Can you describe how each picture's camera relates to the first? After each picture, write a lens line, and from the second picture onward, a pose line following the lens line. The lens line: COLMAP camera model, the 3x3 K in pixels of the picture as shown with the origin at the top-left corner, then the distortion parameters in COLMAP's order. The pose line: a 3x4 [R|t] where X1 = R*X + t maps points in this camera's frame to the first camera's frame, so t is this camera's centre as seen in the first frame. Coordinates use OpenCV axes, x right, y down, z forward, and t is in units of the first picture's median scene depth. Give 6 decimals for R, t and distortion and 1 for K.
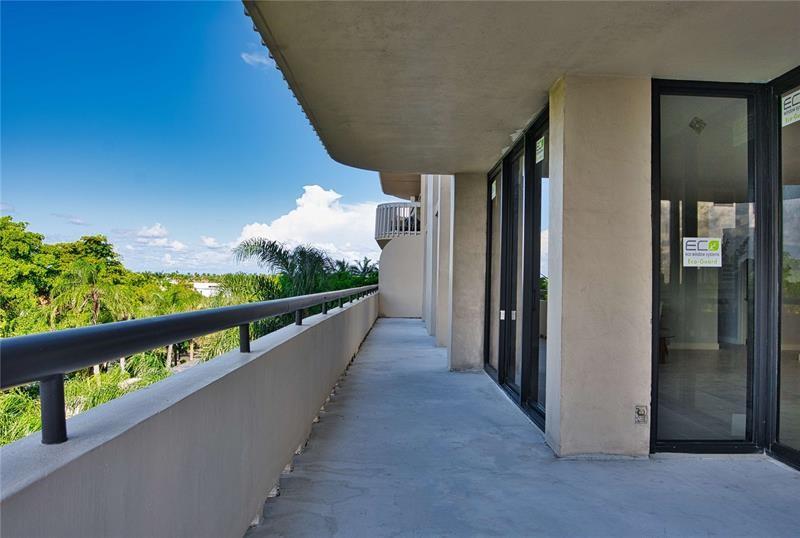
lens RADIAL K [[572.8, 0, 409.5], [0, 572.8, 268.2], [0, 0, 1]] dist [-0.073180, 0.036710]
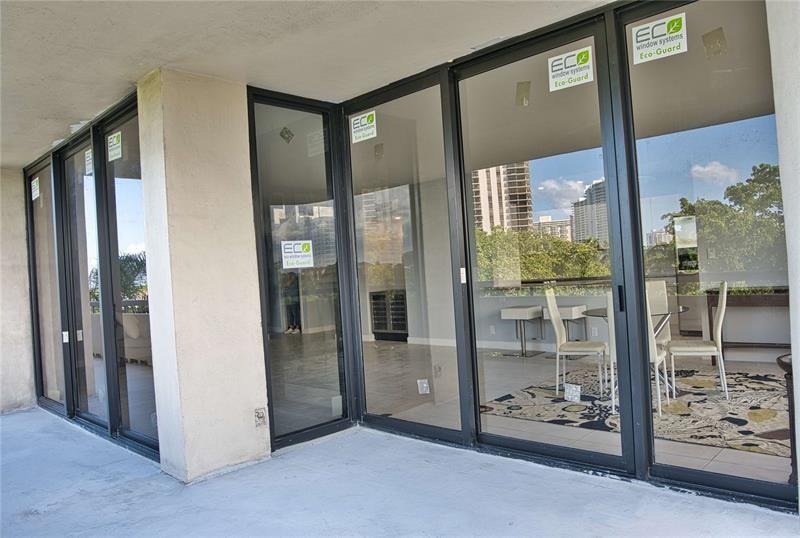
lens RADIAL K [[572.8, 0, 409.5], [0, 572.8, 268.2], [0, 0, 1]] dist [-0.073180, 0.036710]
pose [[0.699290, -0.062604, 0.712092, -0.109293], [0.061776, 0.997723, 0.027050, -0.018200], [-0.712164, 0.025075, 0.701565, 0.084497]]
